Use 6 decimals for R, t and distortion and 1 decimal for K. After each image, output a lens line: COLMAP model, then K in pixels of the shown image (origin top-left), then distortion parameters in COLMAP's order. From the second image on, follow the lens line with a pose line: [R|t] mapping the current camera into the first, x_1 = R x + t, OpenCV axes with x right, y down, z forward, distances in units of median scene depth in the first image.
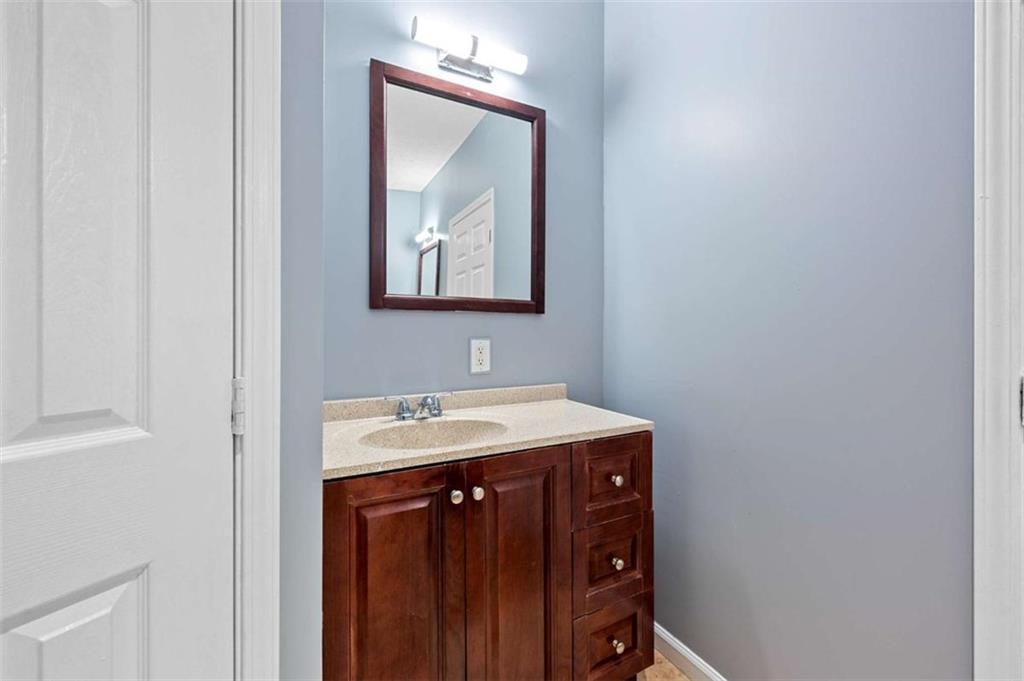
lens RADIAL K [[408.2, 0, 506.0], [0, 408.2, 334.0], [0, 0, 1]] dist [-0.001800, -0.000063]
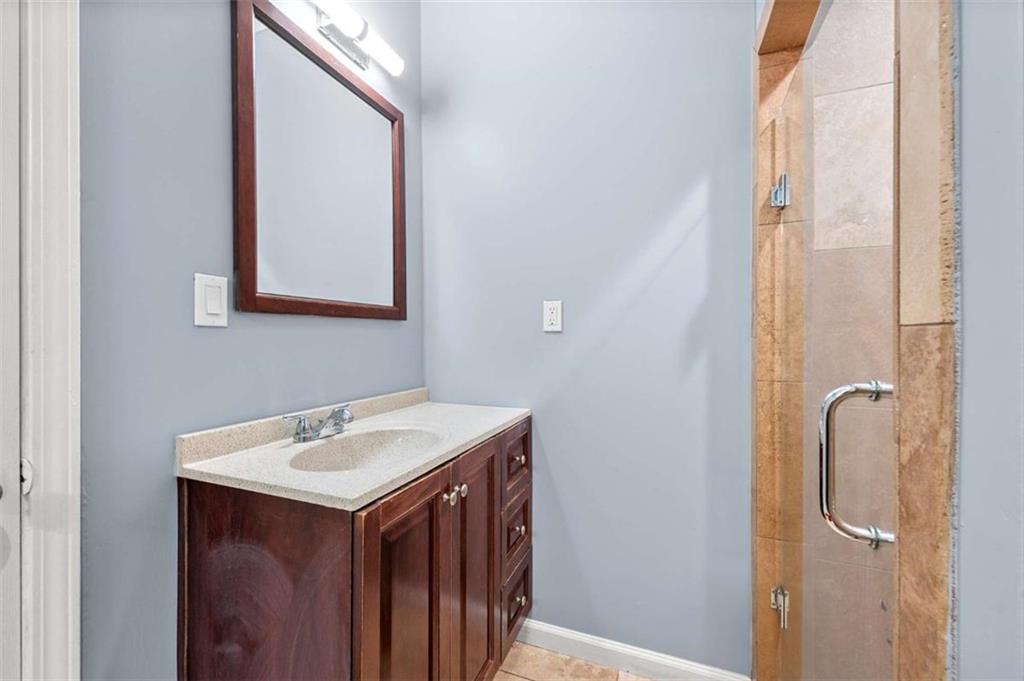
lens RADIAL K [[452.3, 0, 512.0], [0, 452.3, 340.5], [0, 0, 1]] dist [0.002317, 0.000189]
pose [[0.768707, -0.002091, 0.639597, -0.458860], [-0.000654, 0.999992, 0.004054, -0.005469], [-0.639600, -0.003534, 0.768699, -0.012438]]
